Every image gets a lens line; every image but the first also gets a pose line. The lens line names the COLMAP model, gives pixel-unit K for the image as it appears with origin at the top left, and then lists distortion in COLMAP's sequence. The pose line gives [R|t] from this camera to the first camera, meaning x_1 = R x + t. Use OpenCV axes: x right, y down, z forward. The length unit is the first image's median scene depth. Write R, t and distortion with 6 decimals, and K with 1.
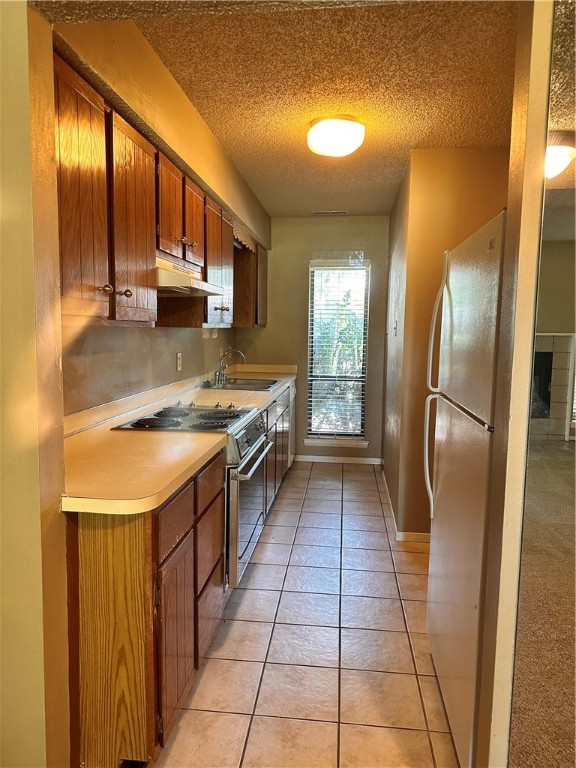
lens RADIAL K [[532.7, 0, 288.0], [0, 532.7, 384.0], [0, 0, 1]] dist [0.059634, 0.002338]
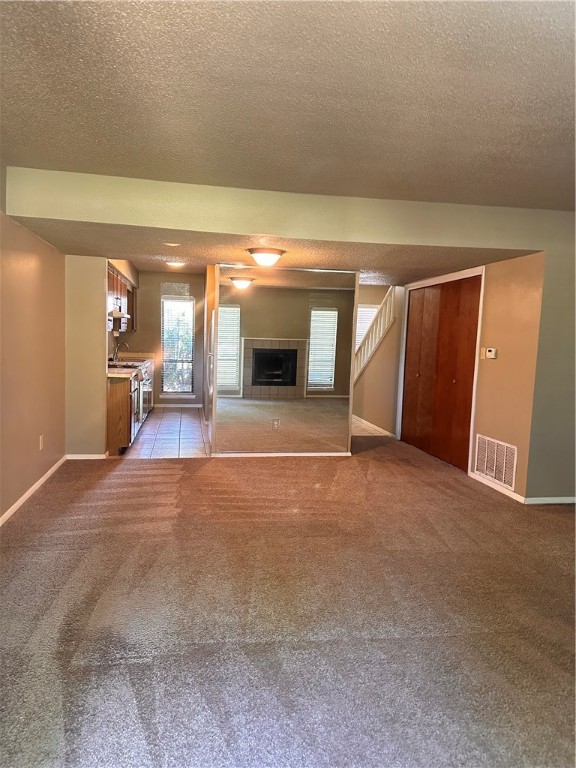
lens RADIAL K [[532.7, 0, 288.0], [0, 532.7, 384.0], [0, 0, 1]] dist [0.059634, 0.002338]
pose [[0.955694, -0.007687, 0.294260, -0.085385], [0.012330, 0.999827, -0.013927, 0.098765], [-0.294102, 0.016938, 0.955624, -0.853559]]
